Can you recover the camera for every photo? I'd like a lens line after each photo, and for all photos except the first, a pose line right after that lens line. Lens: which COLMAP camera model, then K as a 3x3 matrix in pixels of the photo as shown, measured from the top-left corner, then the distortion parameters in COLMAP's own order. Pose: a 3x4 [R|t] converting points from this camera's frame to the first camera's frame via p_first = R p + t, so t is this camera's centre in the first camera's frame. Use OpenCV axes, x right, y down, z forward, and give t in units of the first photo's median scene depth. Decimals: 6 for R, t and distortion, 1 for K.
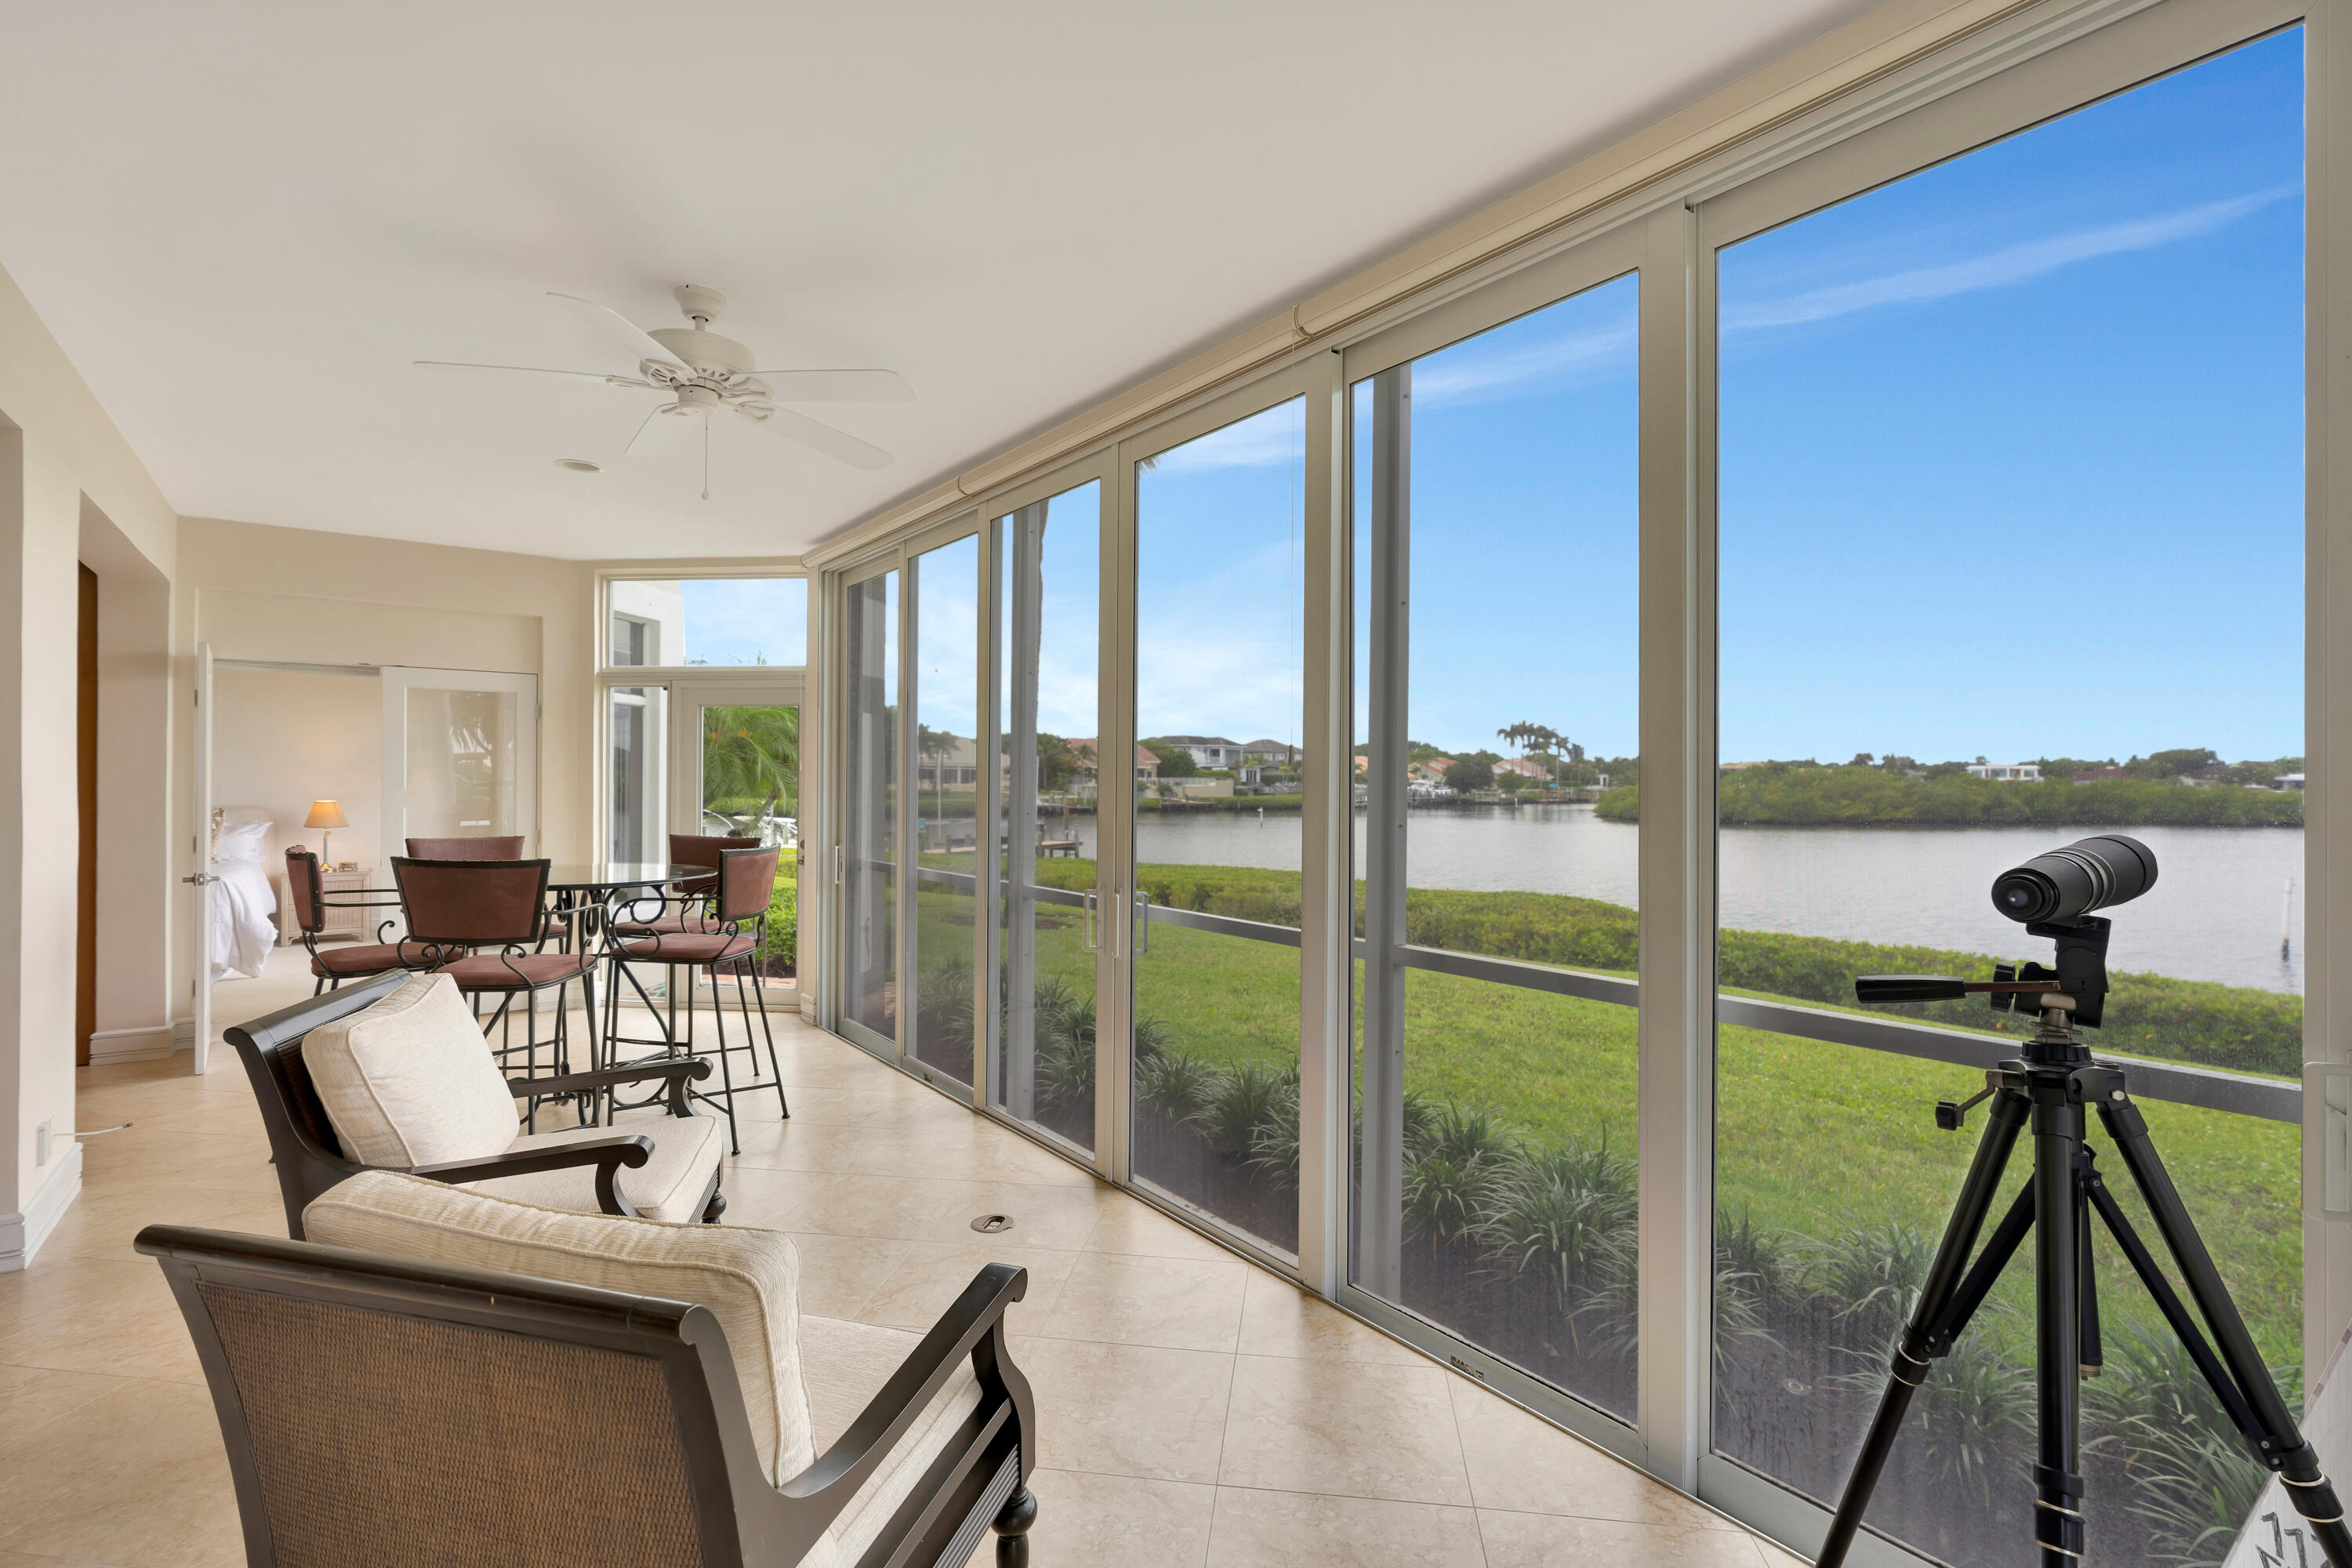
lens RADIAL K [[1087.4, 0, 1186.1], [0, 1087.4, 788.4], [0, 0, 1]] dist [0.000831, 0.000506]
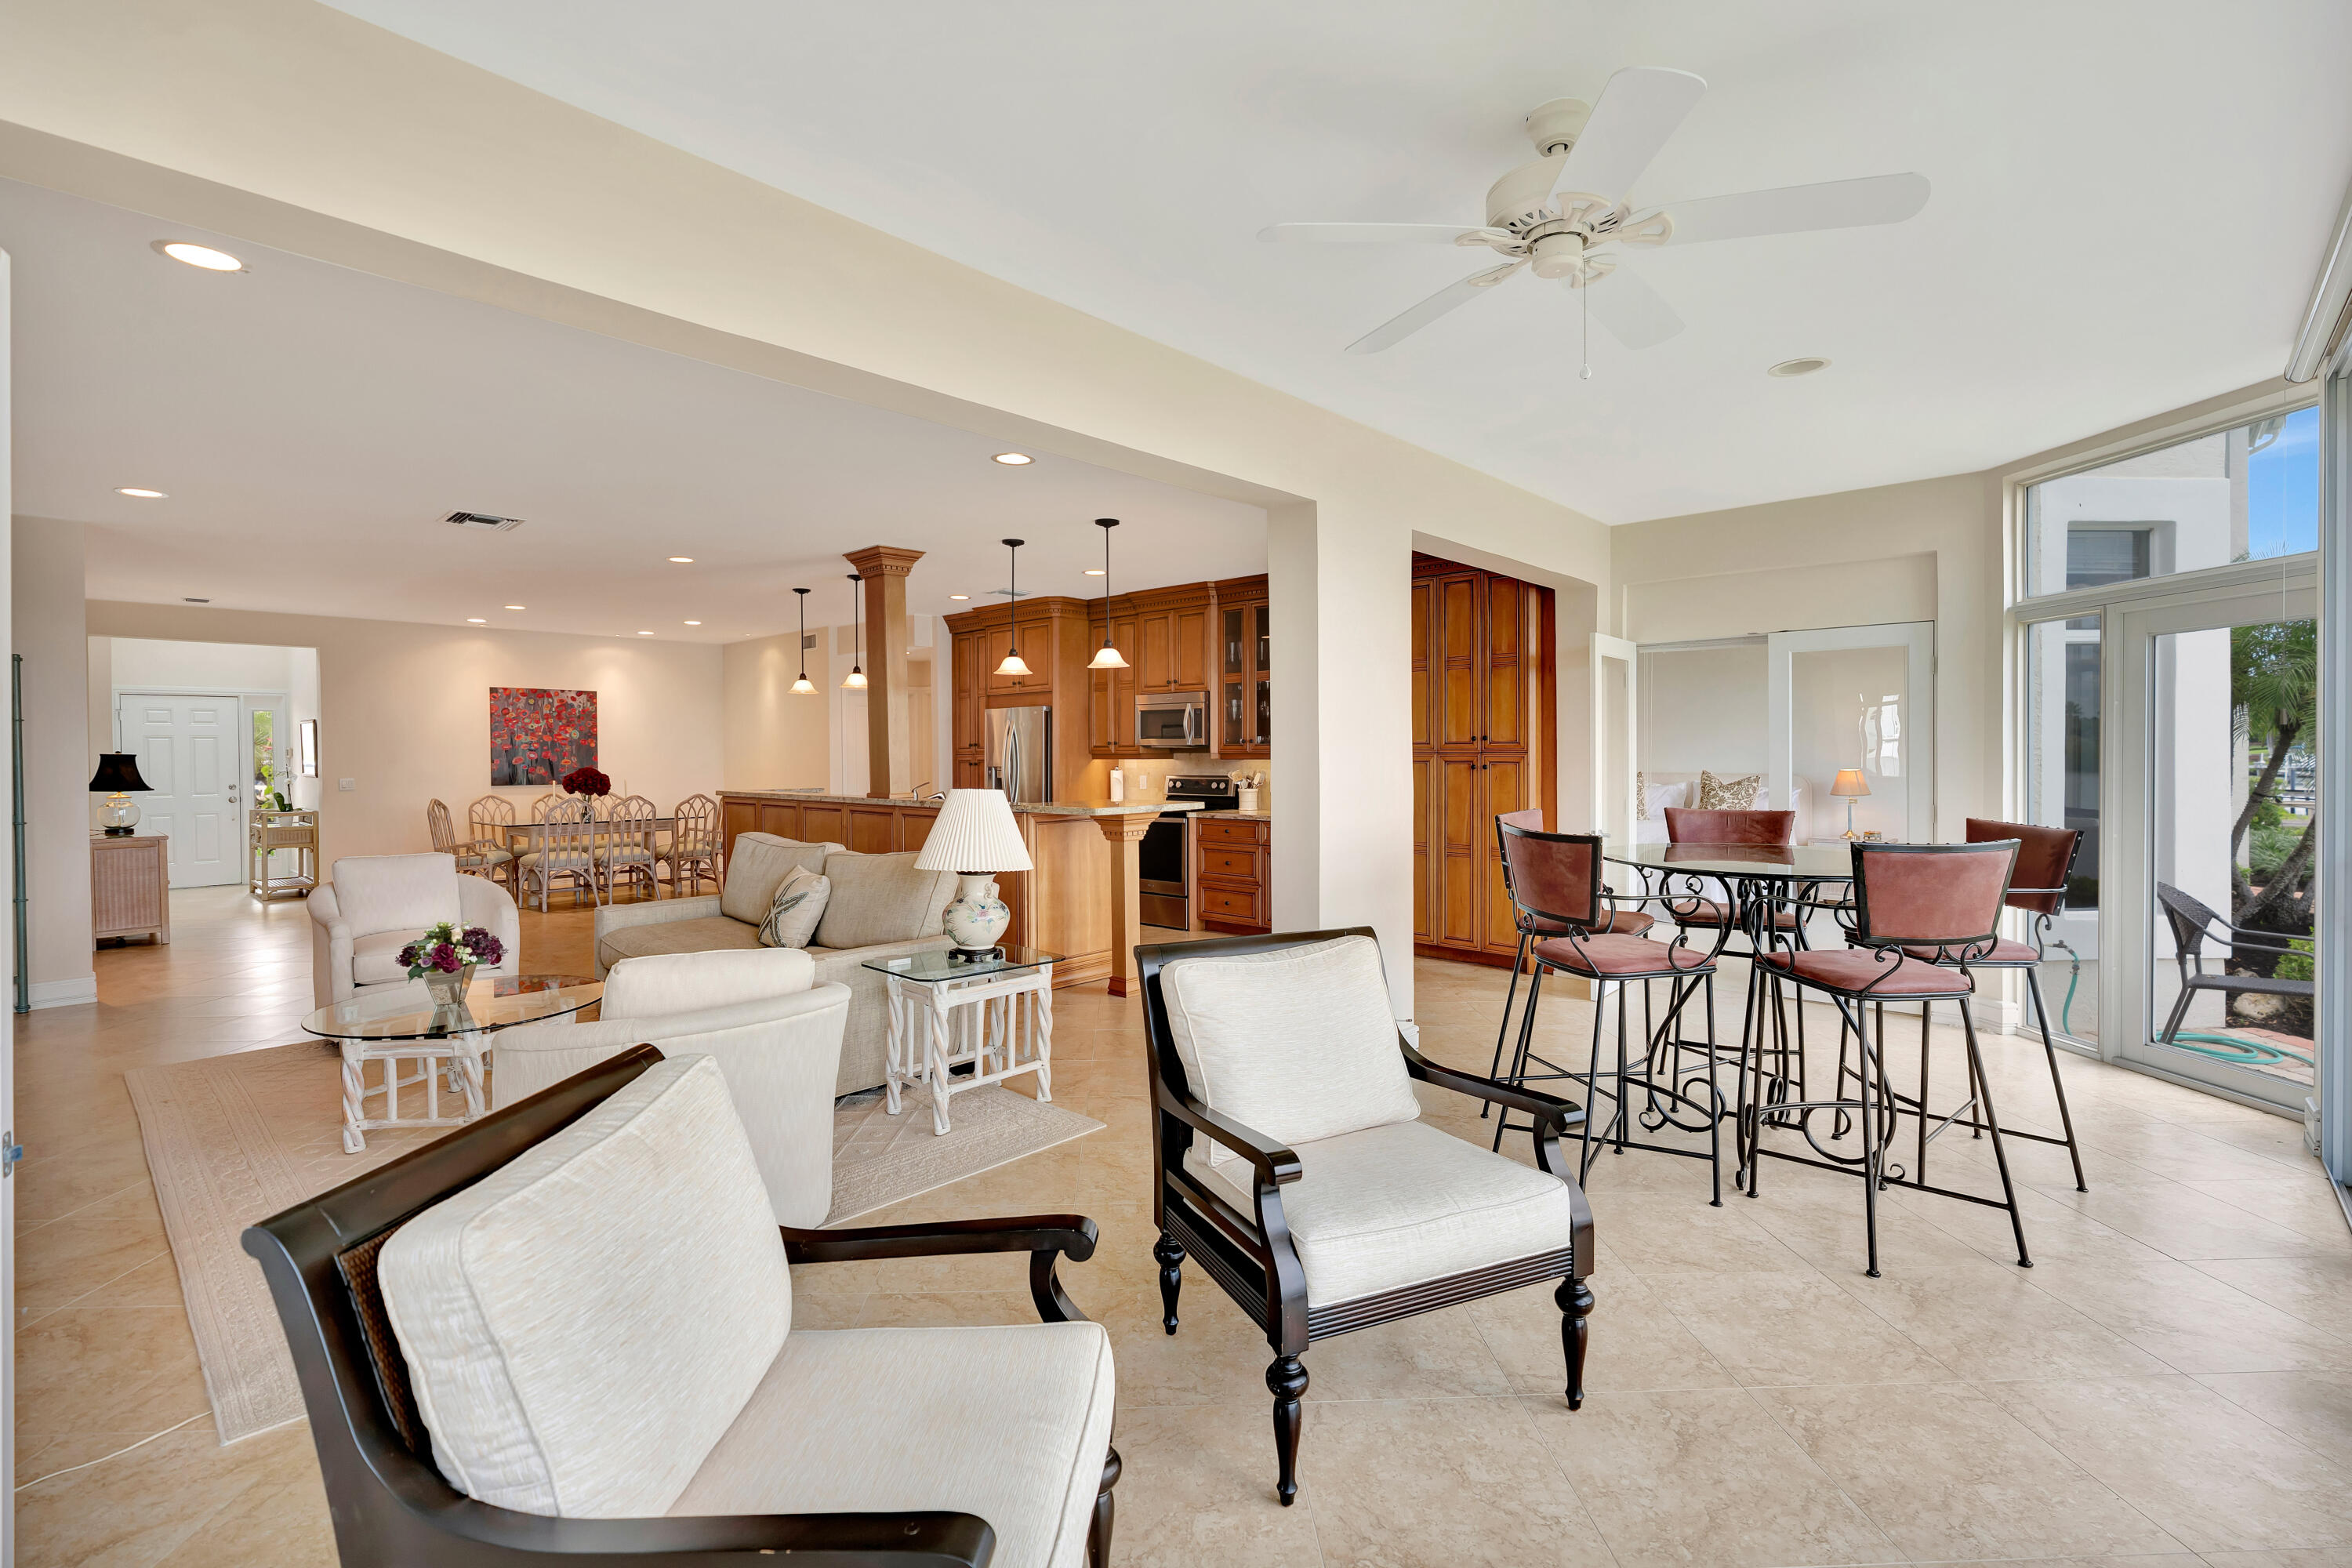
lens RADIAL K [[1073.9, 0, 1166.8], [0, 1073.9, 764.4], [0, 0, 1]] dist [0.000399, 0.000062]
pose [[0.181163, -0.001368, -0.983452, 0.127131], [0.007875, 0.999969, 0.000060, 0.002217], [0.983422, -0.007755, 0.181168, 0.294027]]
